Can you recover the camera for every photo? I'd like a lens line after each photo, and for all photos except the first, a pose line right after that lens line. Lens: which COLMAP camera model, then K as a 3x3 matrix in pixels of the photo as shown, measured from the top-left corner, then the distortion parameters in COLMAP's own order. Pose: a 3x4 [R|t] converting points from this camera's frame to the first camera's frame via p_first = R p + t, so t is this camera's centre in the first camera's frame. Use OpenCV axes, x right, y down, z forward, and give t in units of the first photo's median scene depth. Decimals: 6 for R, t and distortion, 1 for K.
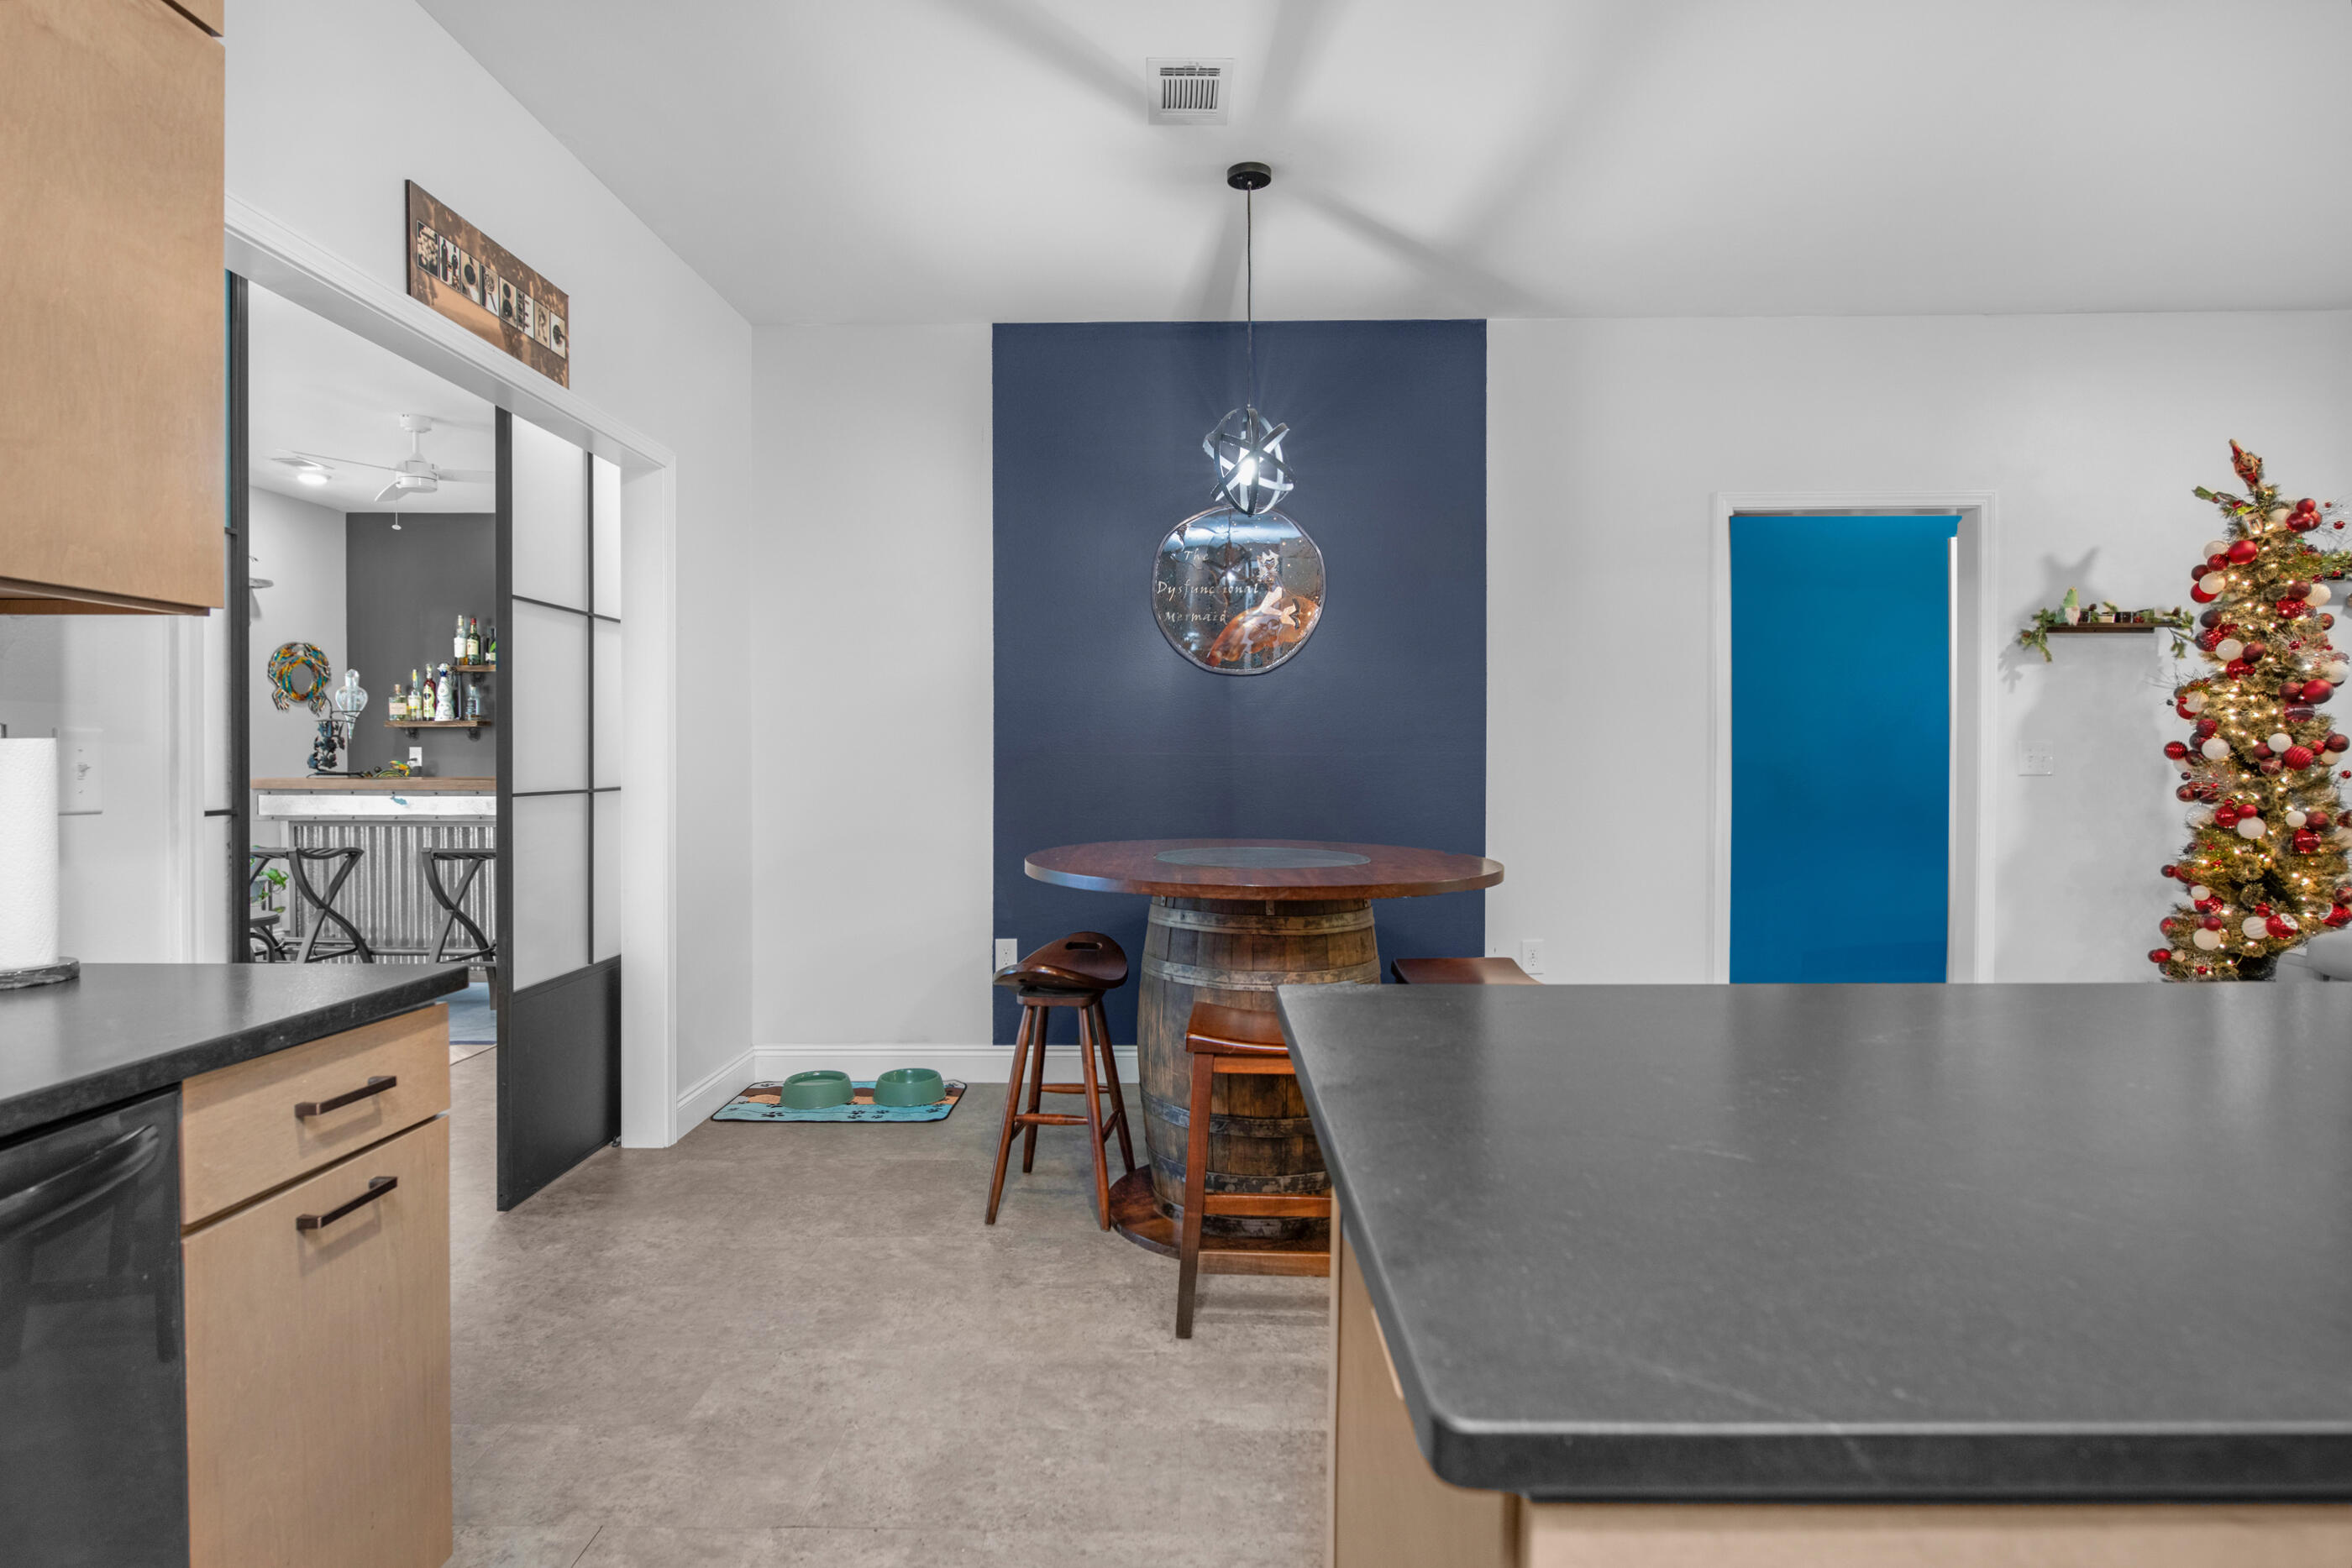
lens RADIAL K [[1283.0, 0, 1181.3], [0, 1283.0, 756.1], [0, 0, 1]] dist [0.016528, -0.000282]
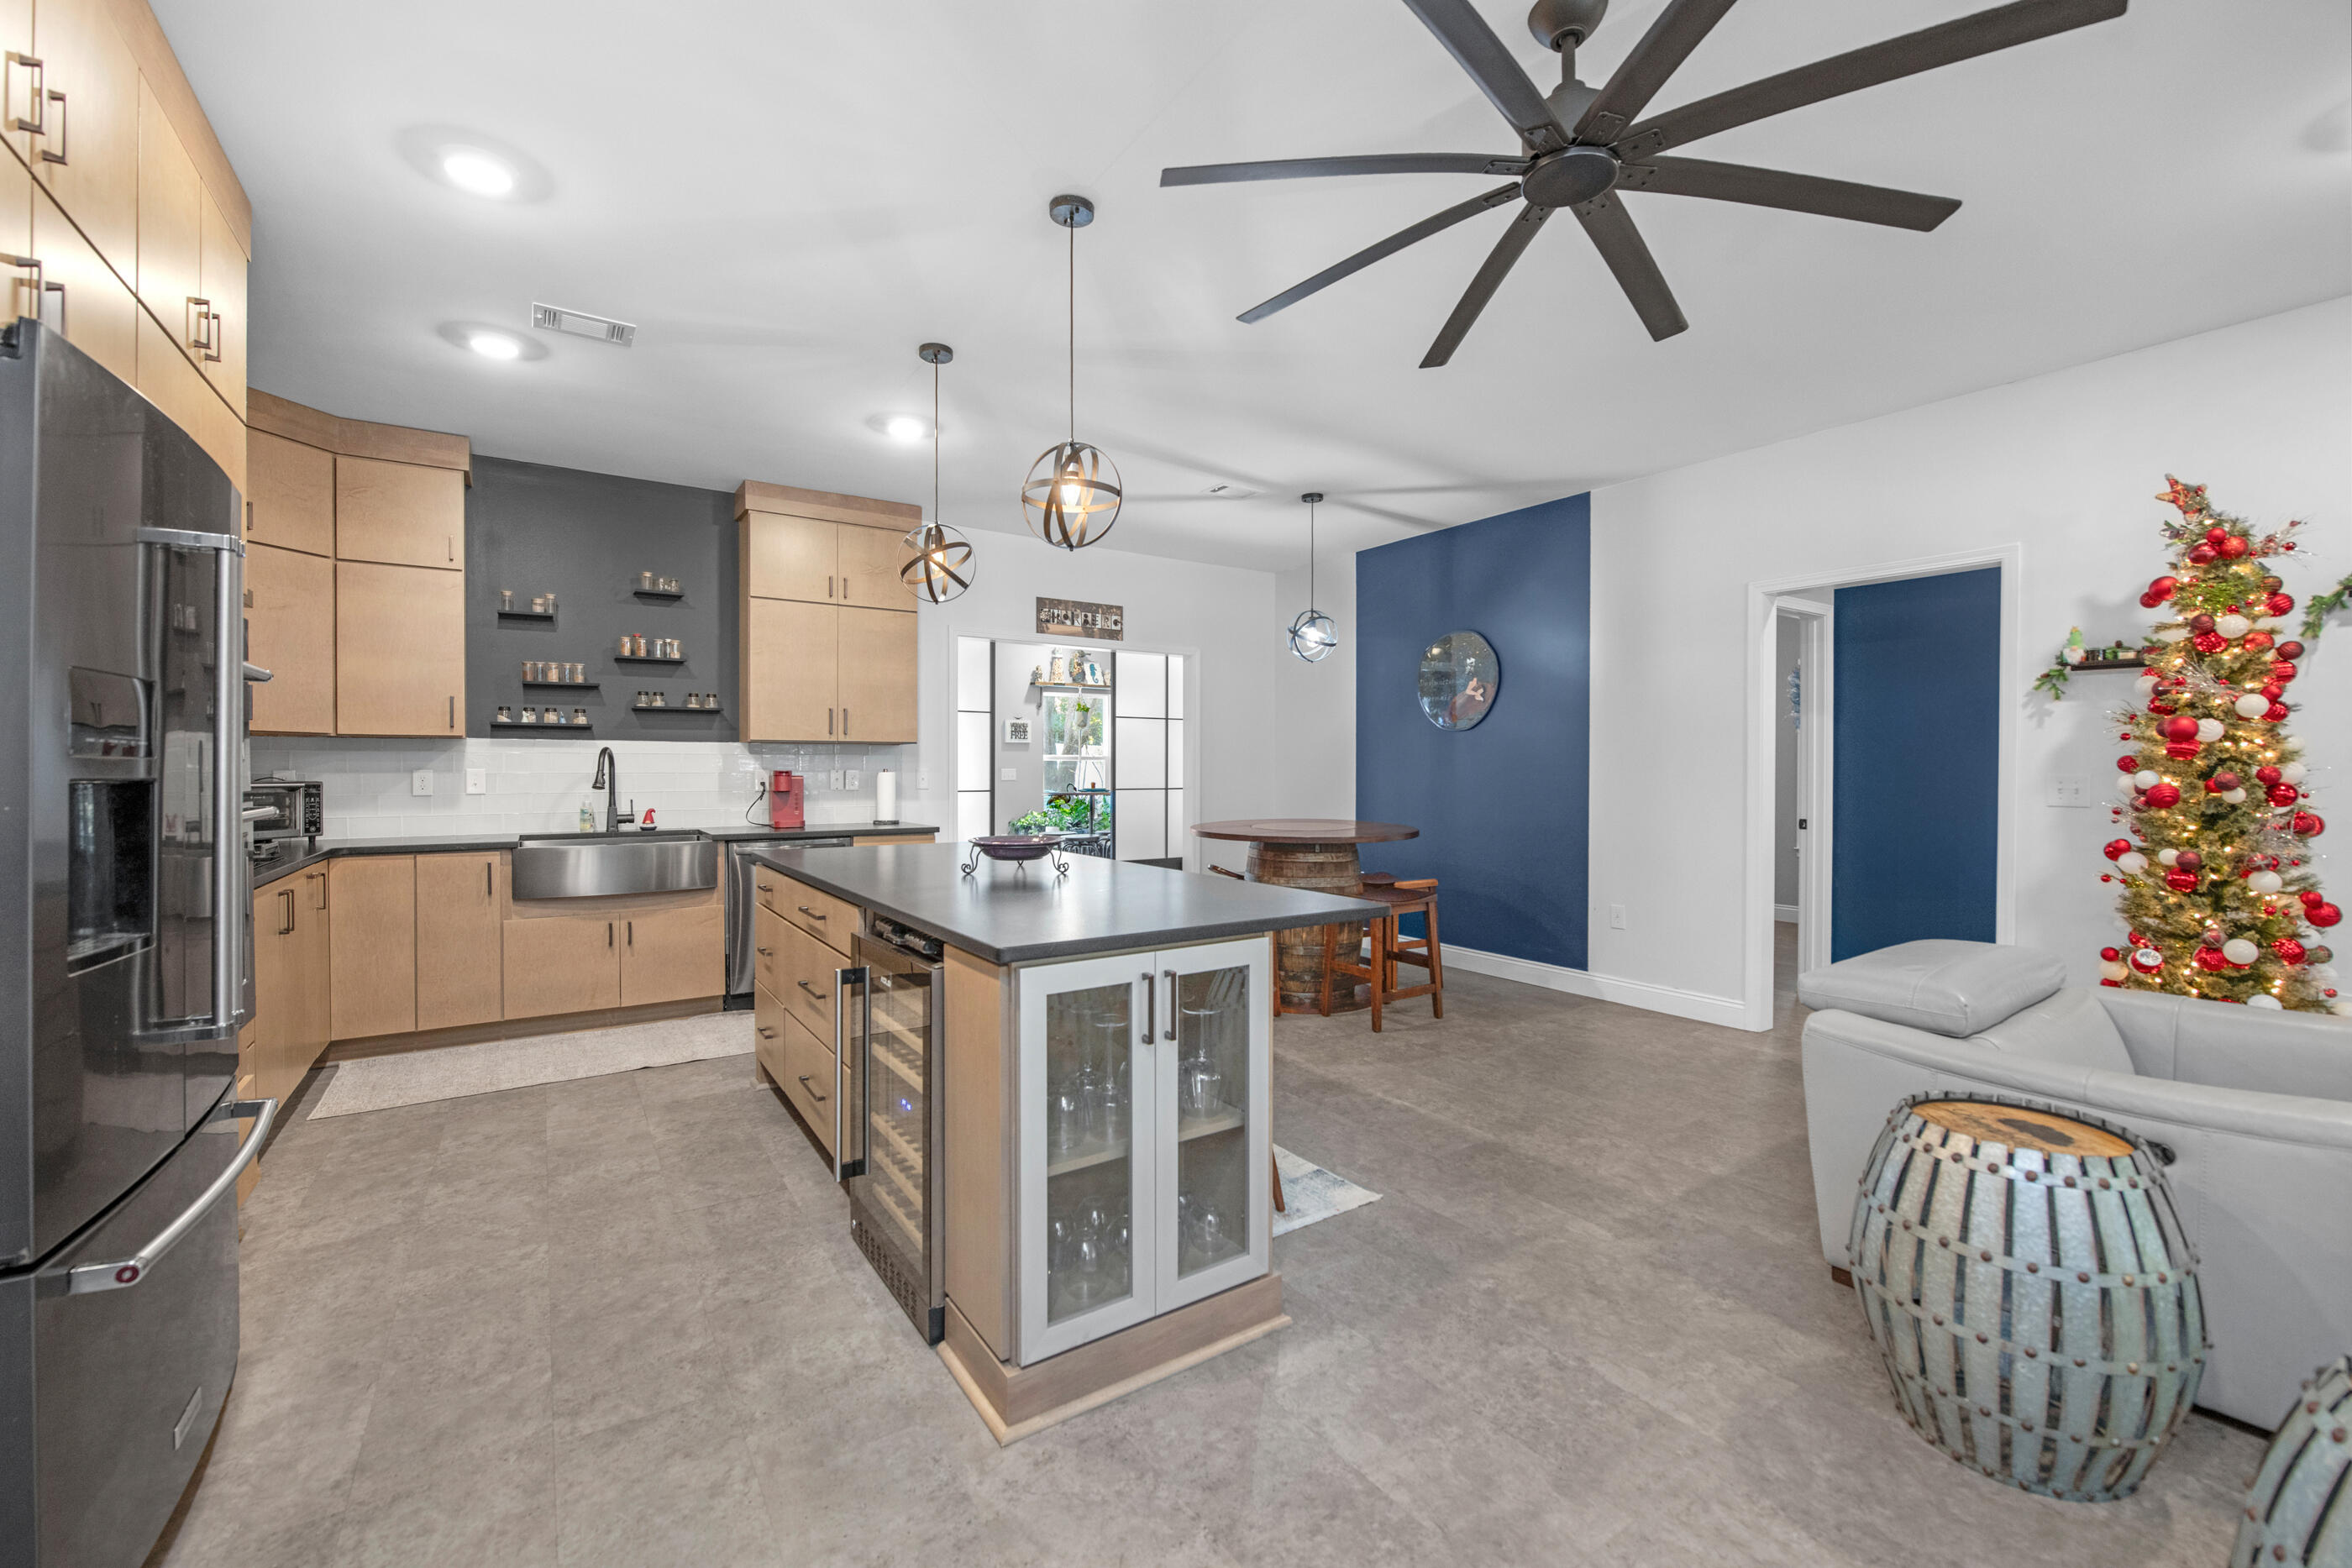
lens RADIAL K [[976.0, 0, 1183.8], [0, 976.0, 776.0], [0, 0, 1]] dist [-0.018740, -0.000180]
pose [[0.561955, 0.012259, -0.827077, 0.922461], [-0.004662, 0.999921, 0.011653, -0.016108], [0.827155, -0.002693, 0.561968, -0.037922]]
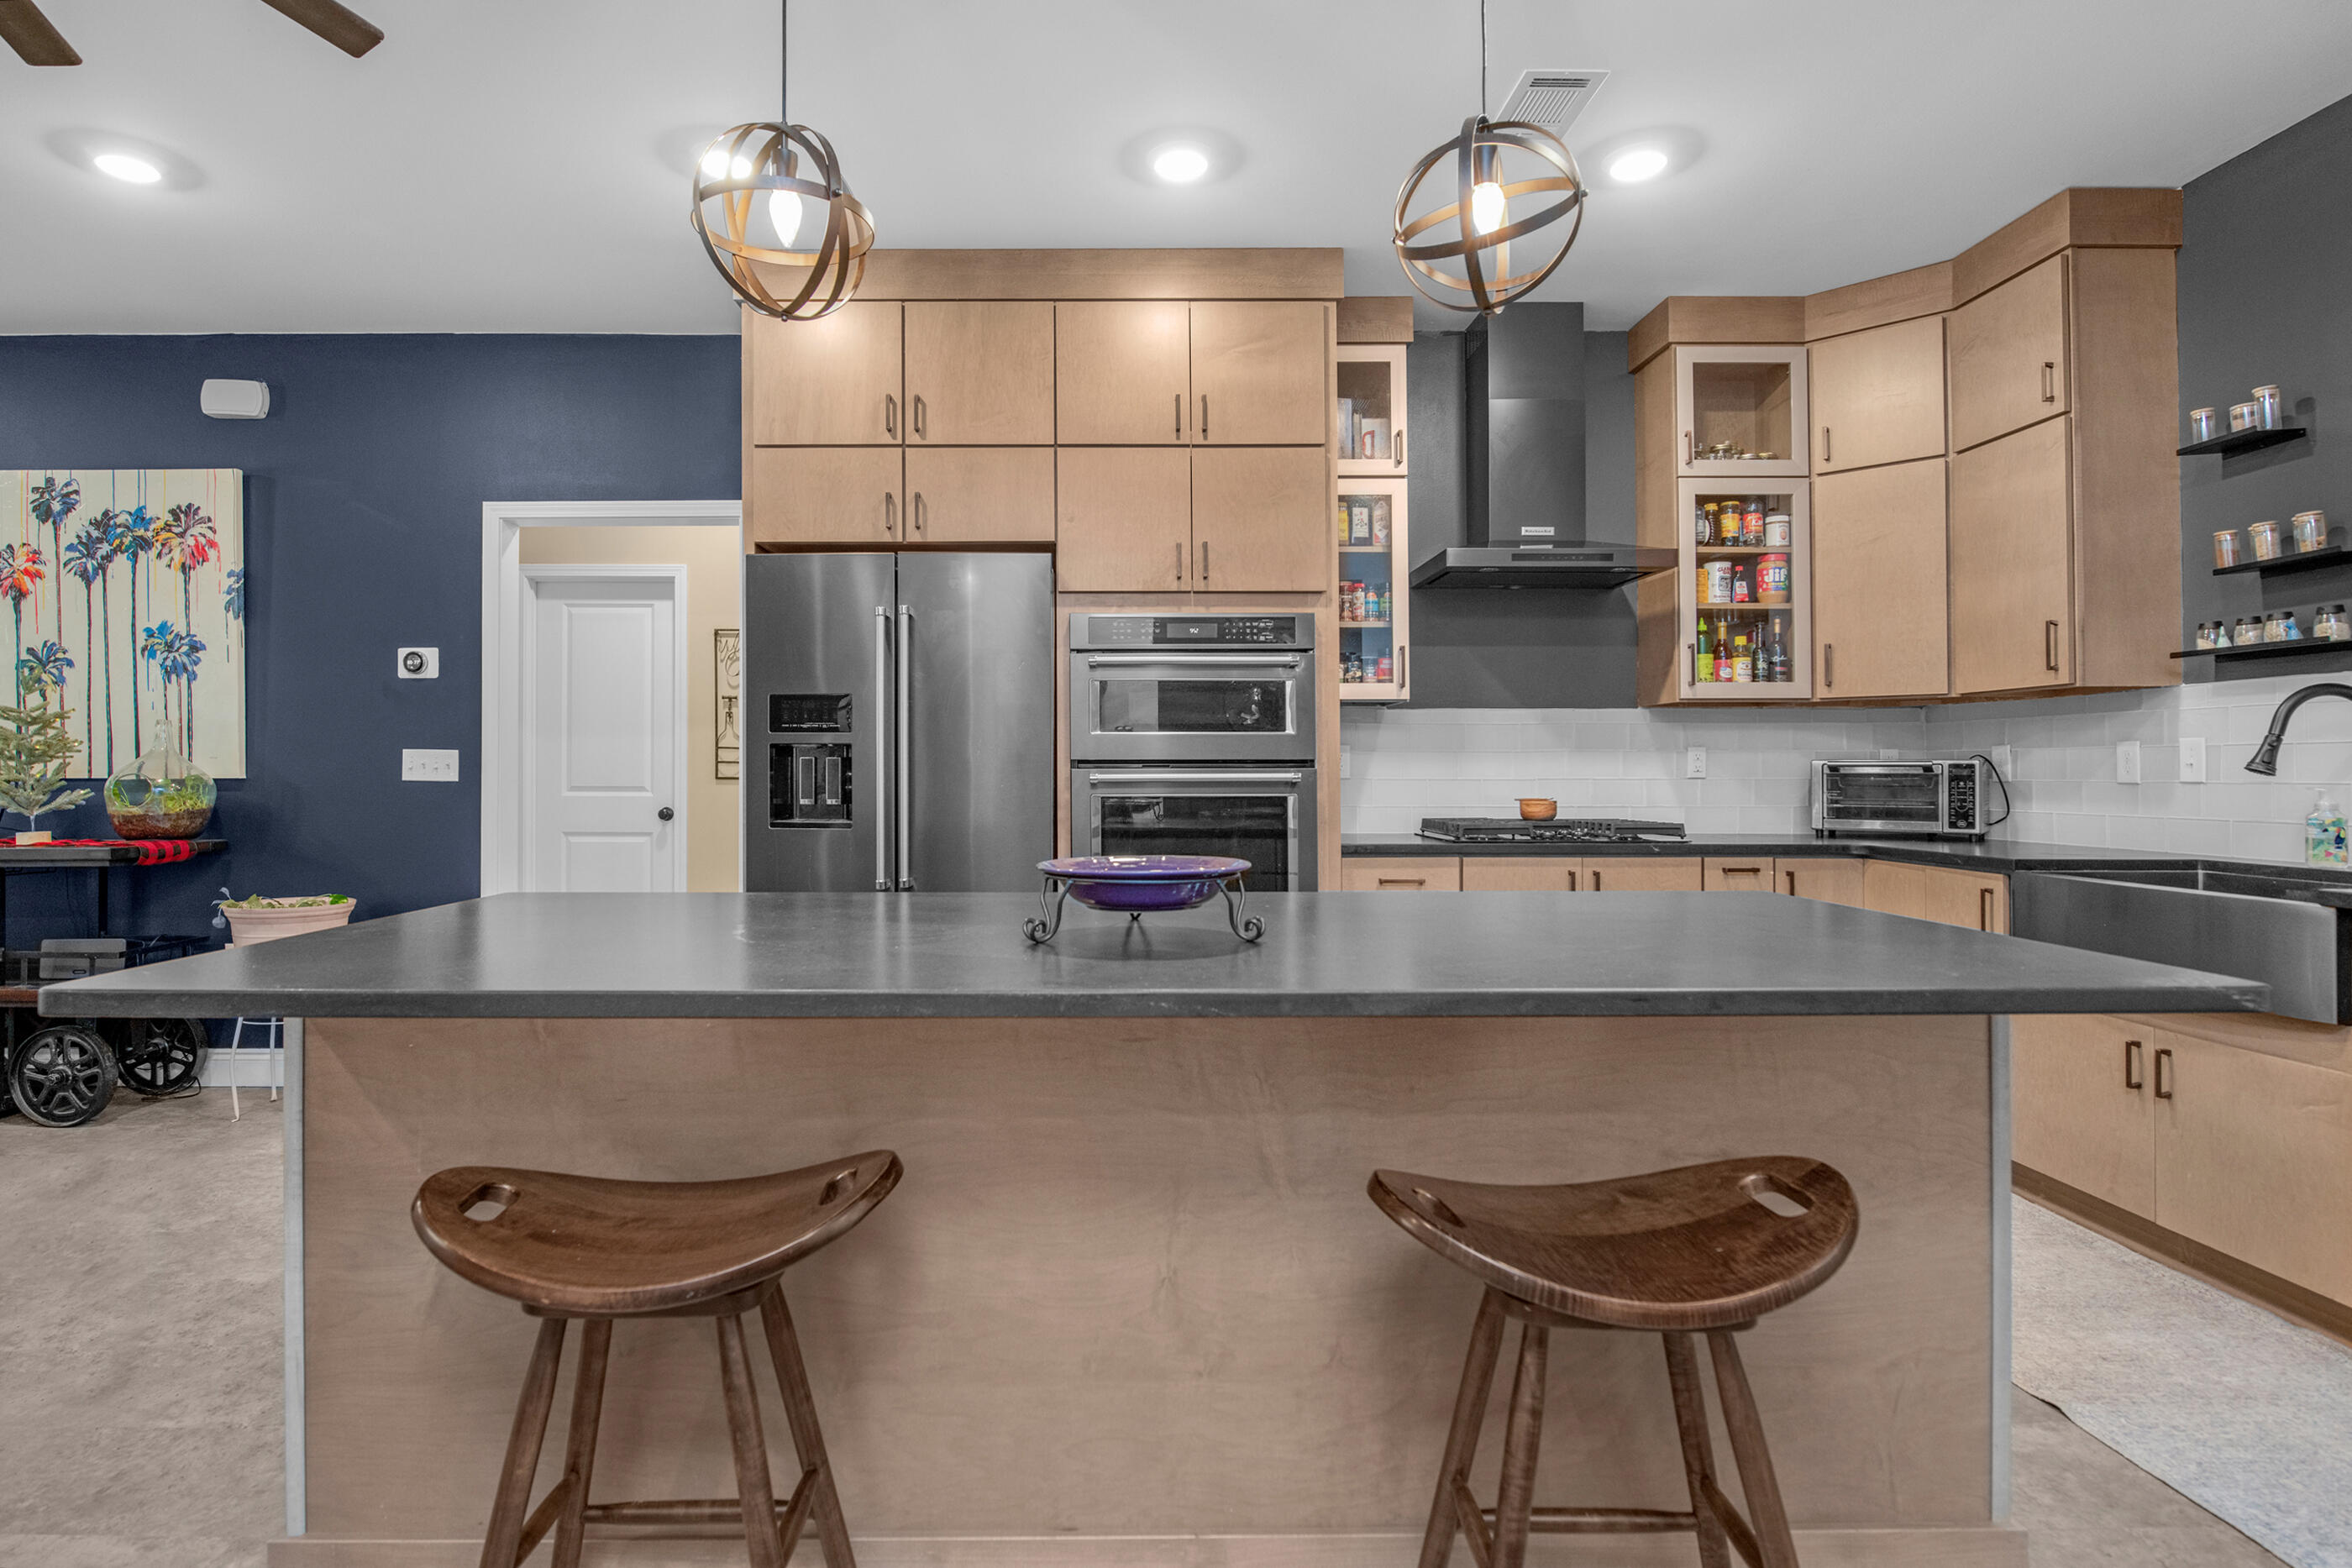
lens RADIAL K [[1188.7, 0, 1121.2], [0, 1188.7, 762.4], [0, 0, 1]] dist [-0.013631, 0.000183]
pose [[-0.999950, 0.004955, -0.008699, 0.301506], [0.005011, 0.999967, -0.006358, 0.007950], [0.008668, -0.006401, -0.999942, 0.612615]]
